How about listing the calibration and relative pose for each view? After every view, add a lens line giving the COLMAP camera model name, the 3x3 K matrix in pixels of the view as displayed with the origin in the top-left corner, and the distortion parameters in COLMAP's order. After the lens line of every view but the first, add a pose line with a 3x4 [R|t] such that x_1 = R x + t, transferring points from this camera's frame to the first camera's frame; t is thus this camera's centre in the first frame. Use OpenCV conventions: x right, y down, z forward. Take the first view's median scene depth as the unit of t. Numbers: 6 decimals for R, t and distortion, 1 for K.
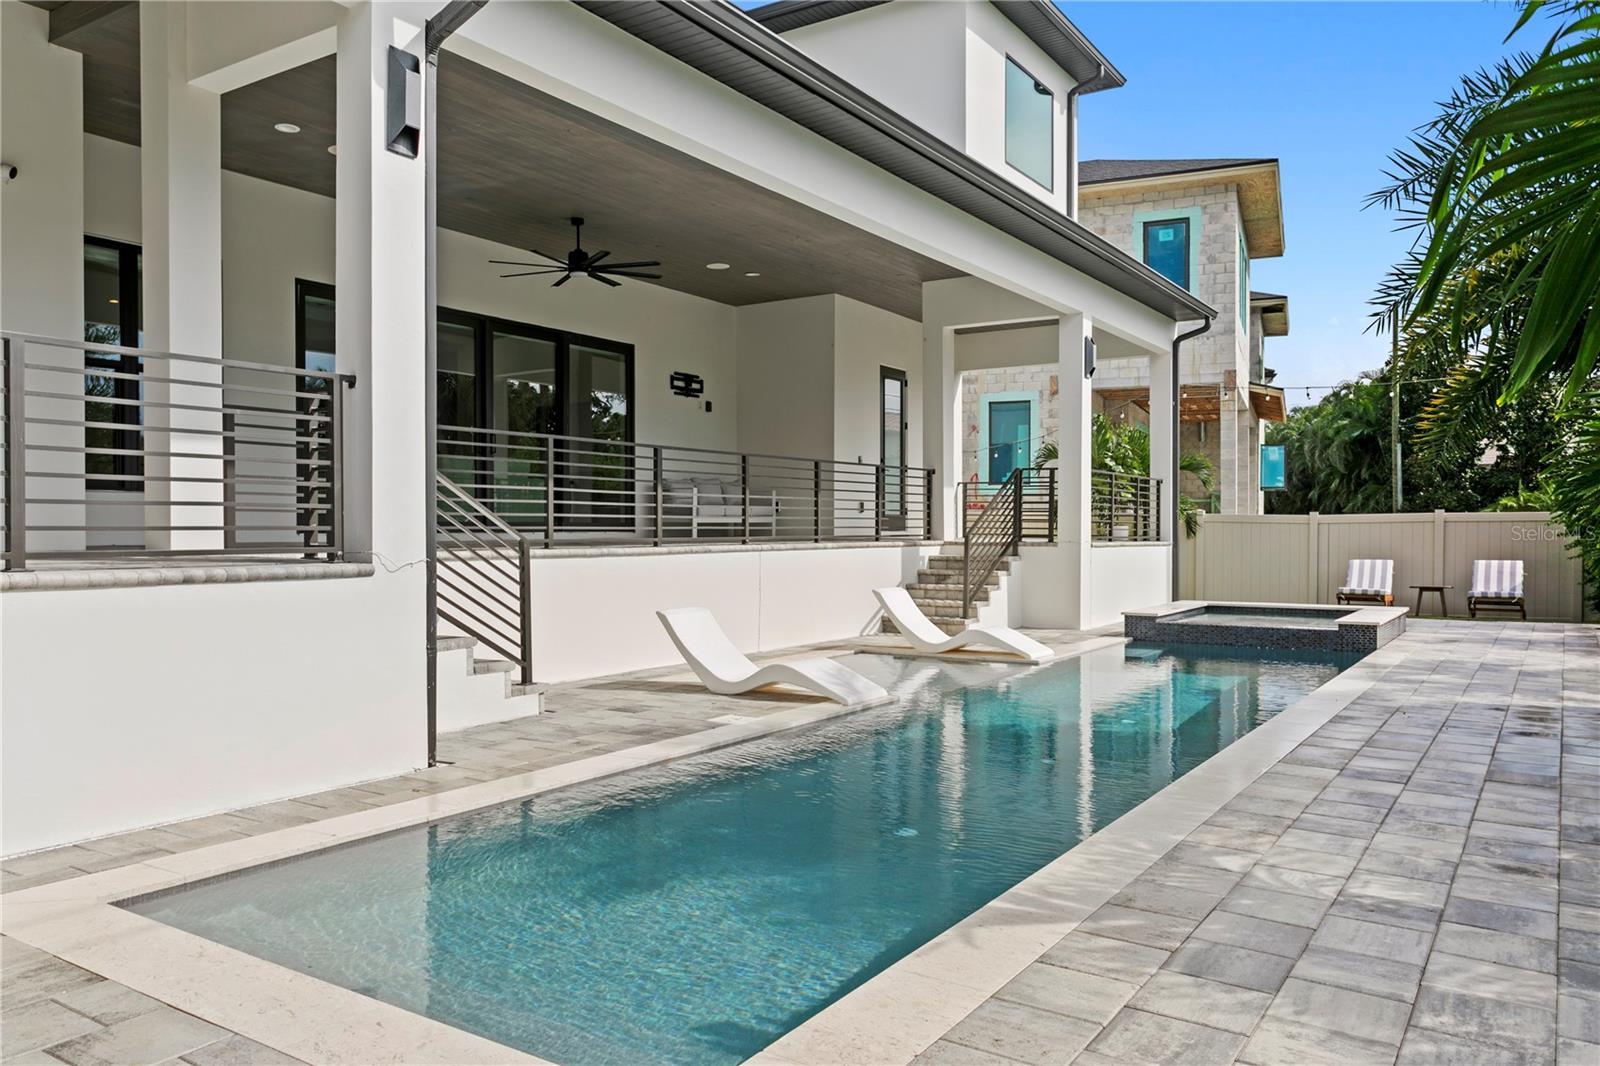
lens RADIAL K [[1235.1, 0, 800.2], [0, 1235.1, 537.8], [0, 0, 1]] dist [0.014650, -0.003551]
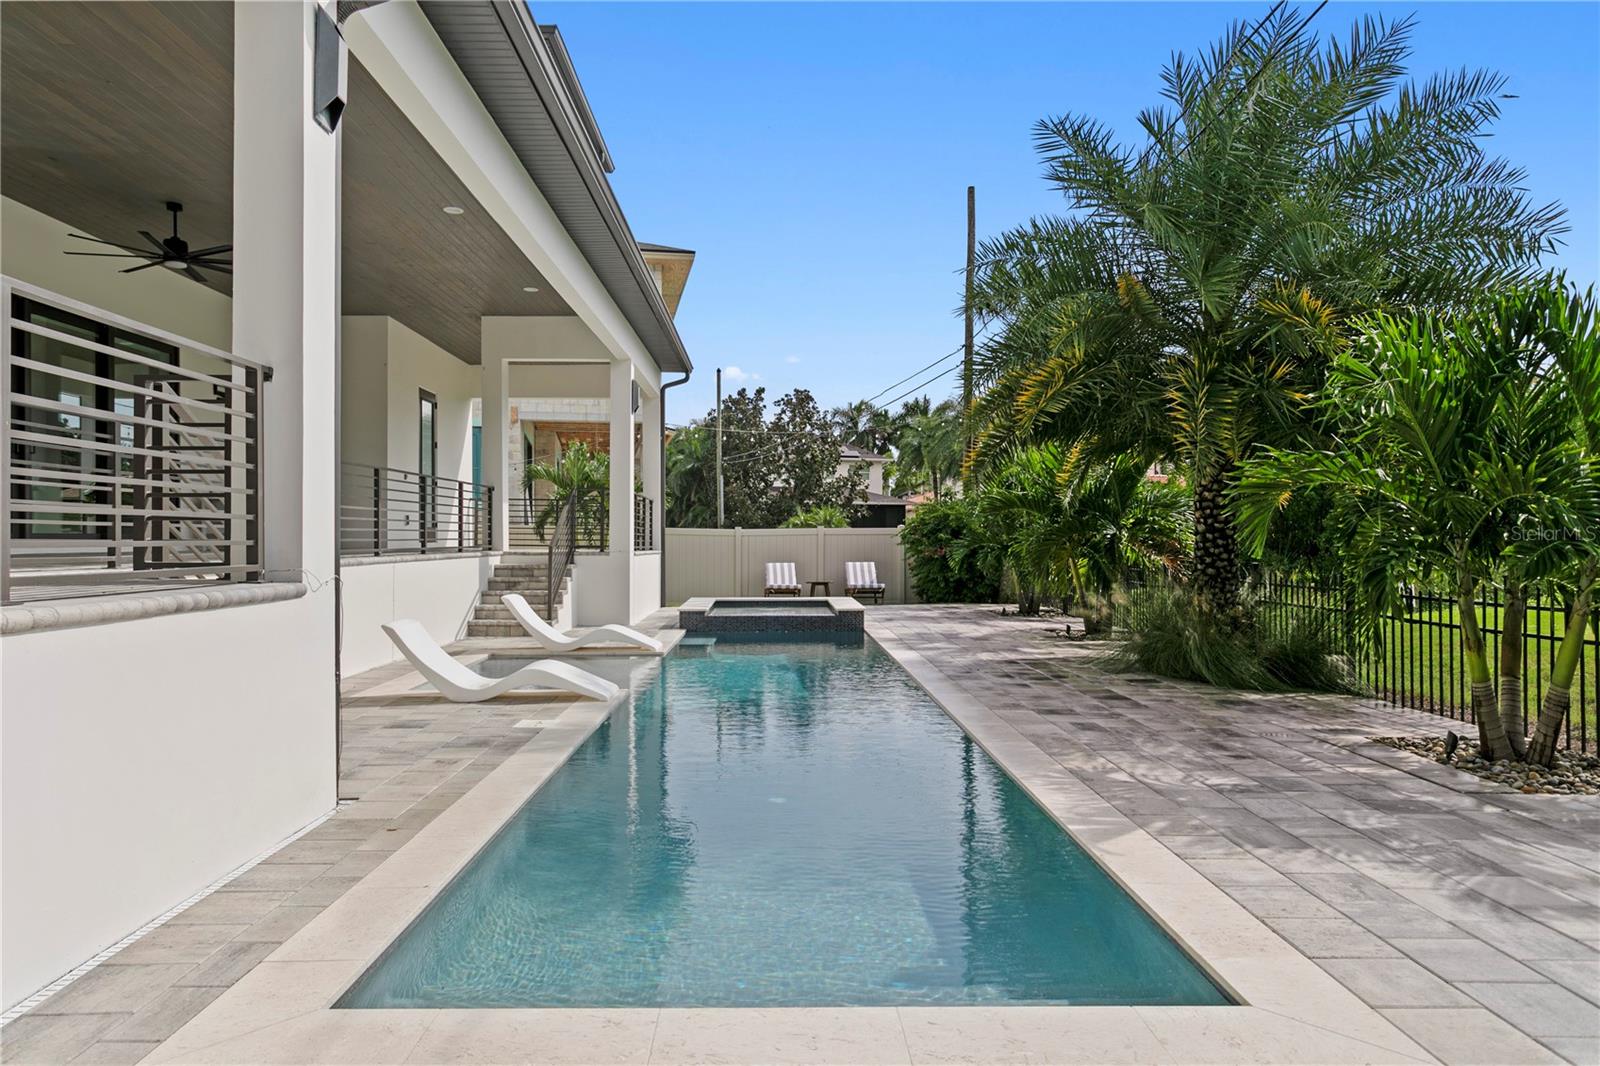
lens RADIAL K [[1050.3, 0, 798.2], [0, 1050.3, 534.3], [0, 0, 1]] dist [0.005365, -0.000375]
pose [[0.808248, 0.001552, 0.588840, -0.230858], [0.005522, 0.999933, -0.010216, -0.001703], [-0.588816, 0.011509, 0.808185, 0.085116]]
